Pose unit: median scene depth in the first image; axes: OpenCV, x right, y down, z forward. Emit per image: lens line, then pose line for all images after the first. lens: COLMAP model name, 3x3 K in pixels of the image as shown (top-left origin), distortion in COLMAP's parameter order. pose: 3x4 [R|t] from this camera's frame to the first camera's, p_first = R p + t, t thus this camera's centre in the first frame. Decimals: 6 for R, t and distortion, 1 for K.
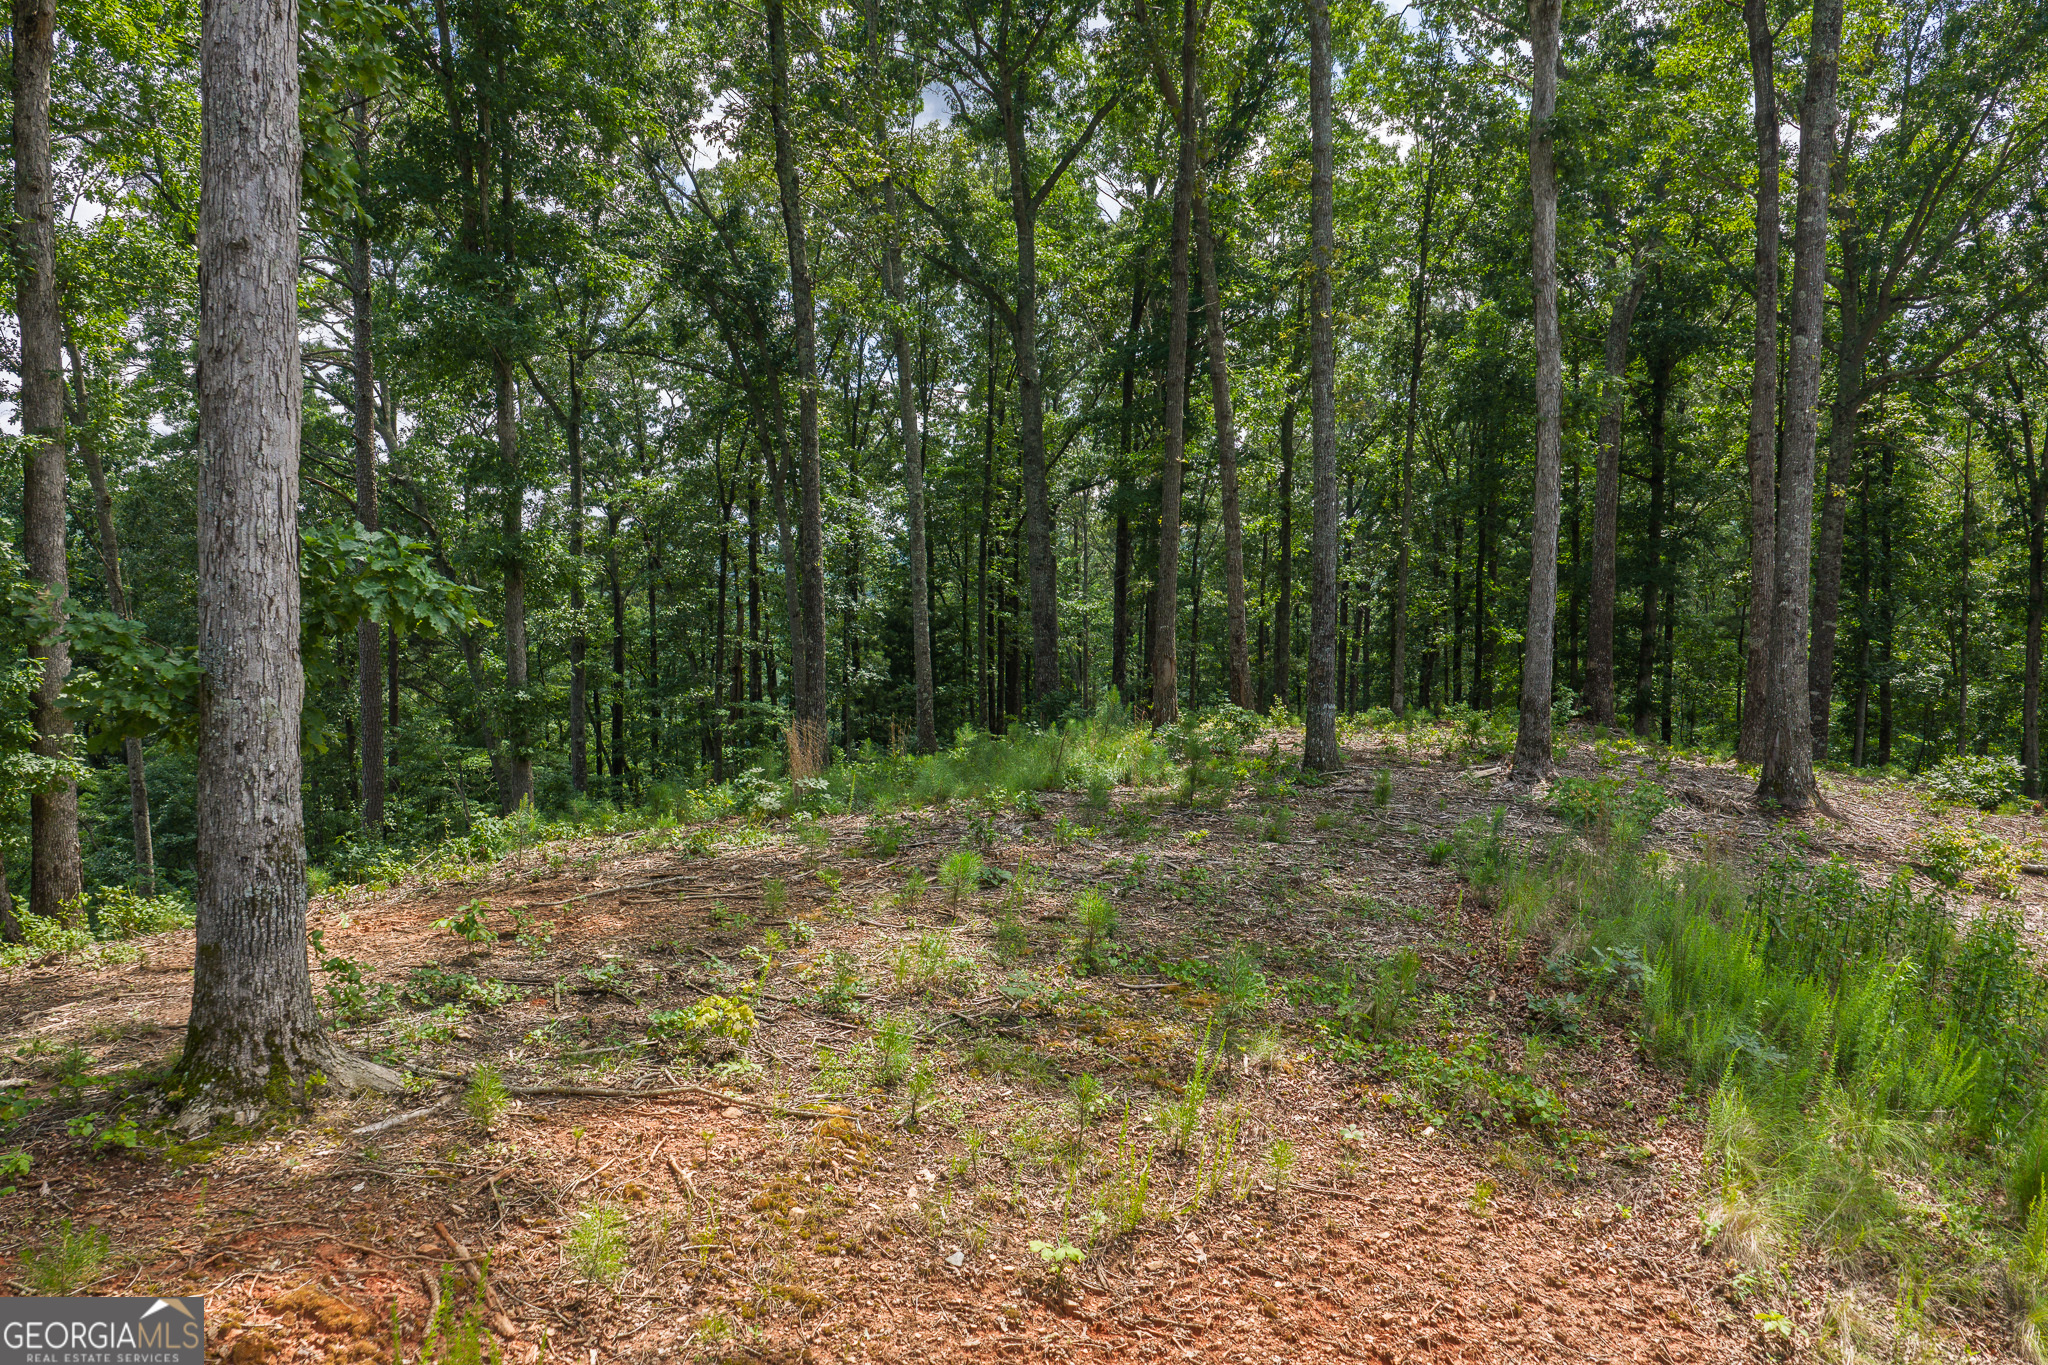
lens RADIAL K [[1699.7, 0, 1027.0], [0, 1699.7, 687.3], [0, 0, 1]] dist [0.026178, -0.046673]
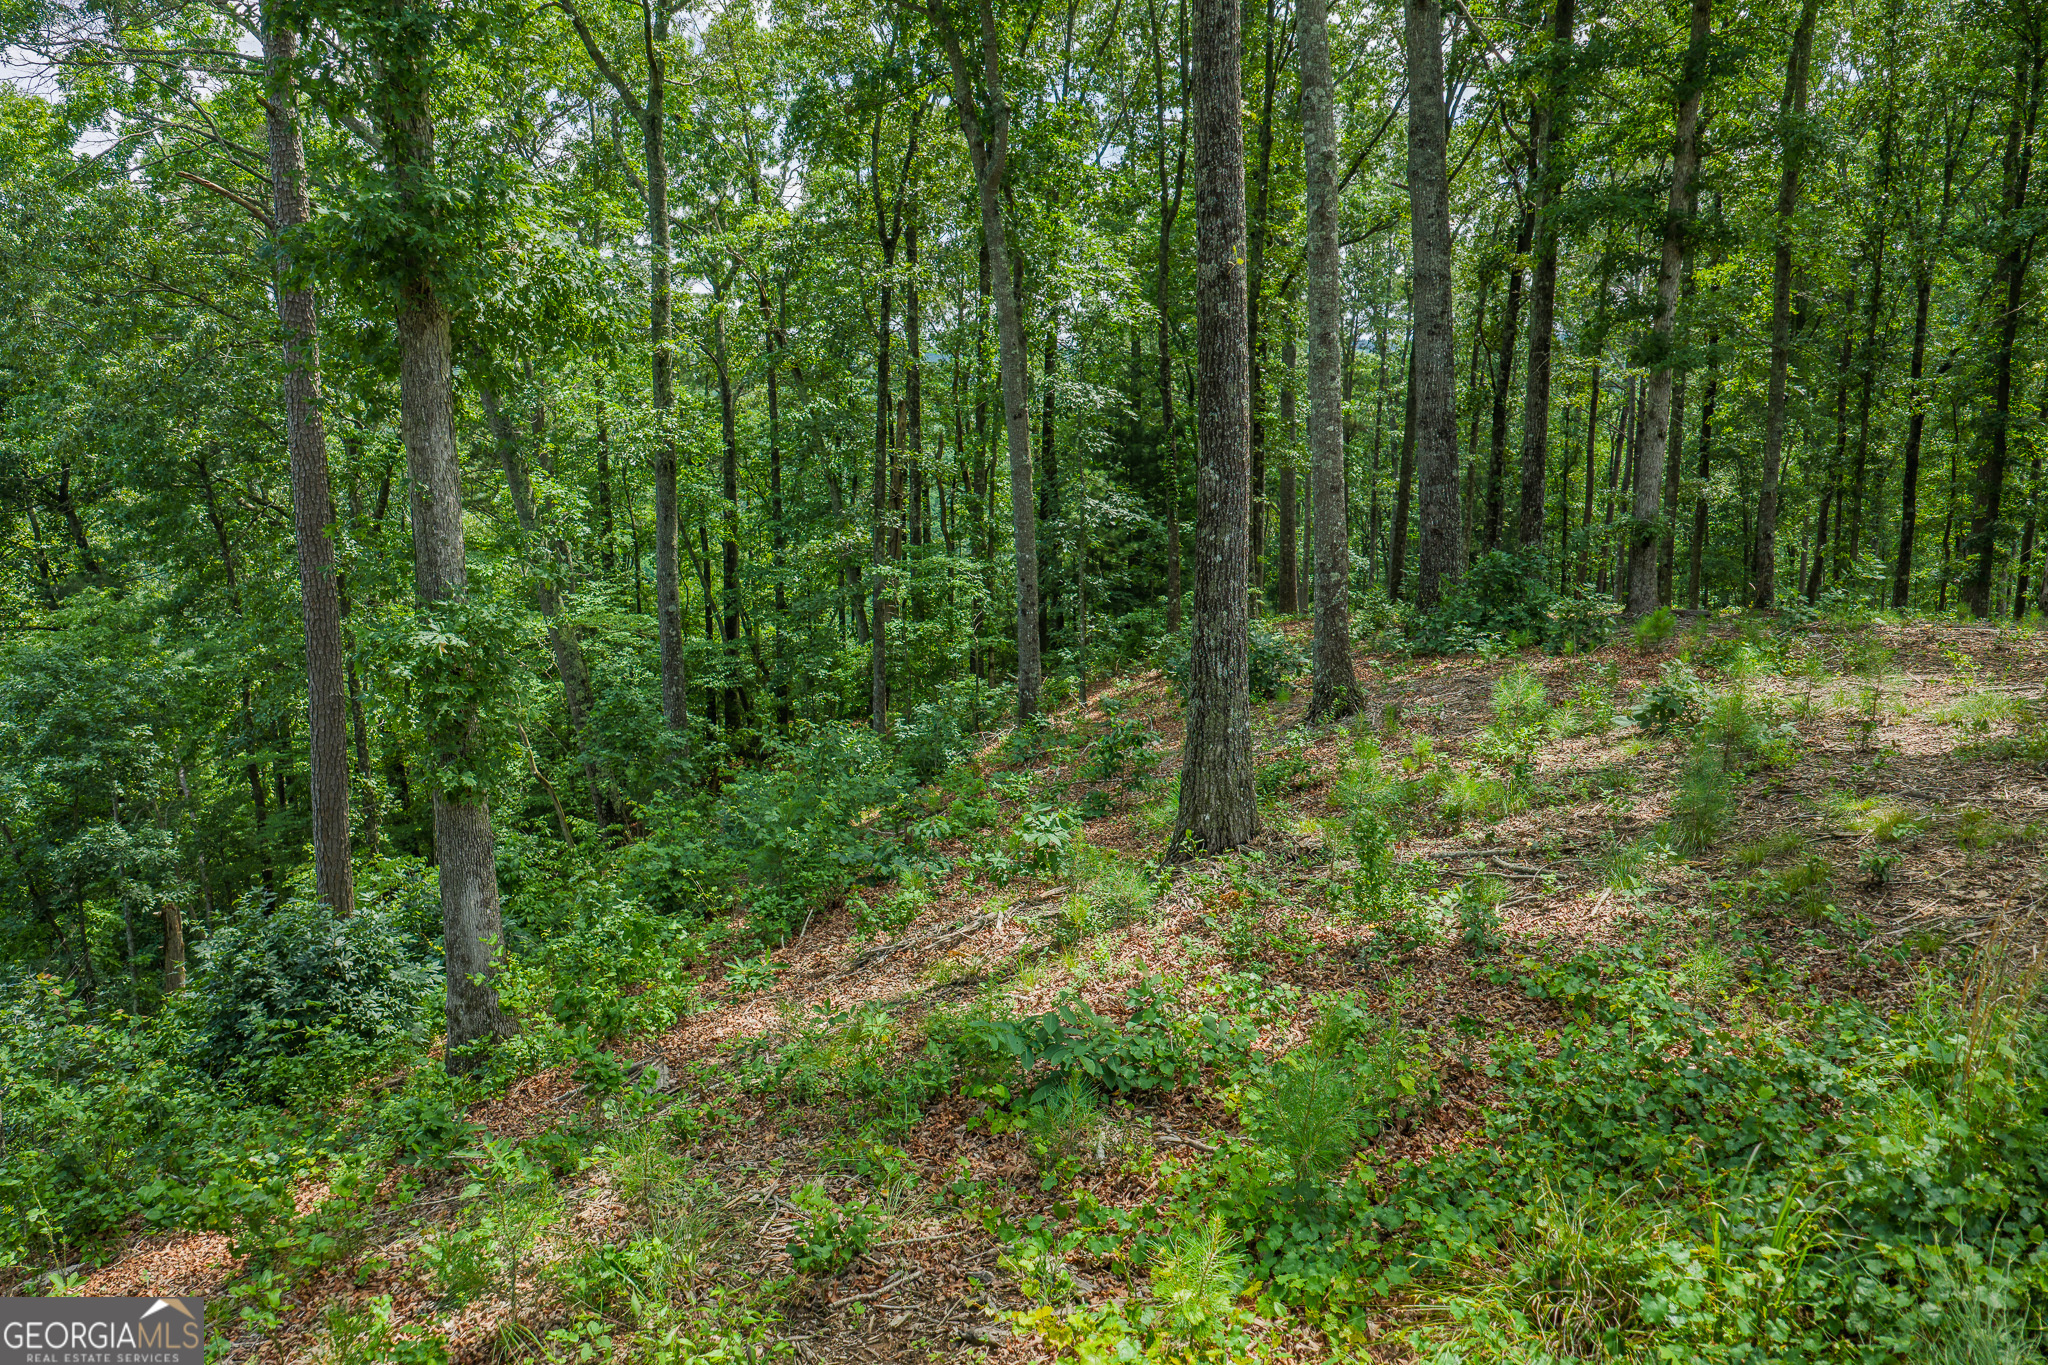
lens RADIAL K [[1699.7, 0, 1027.0], [0, 1699.7, 687.3], [0, 0, 1]] dist [0.026178, -0.046673]
pose [[0.997895, 0.006950, -0.064472, -0.060559], [0.000310, 0.993717, 0.111925, -0.009342], [0.064845, -0.111709, 0.991623, 0.254938]]
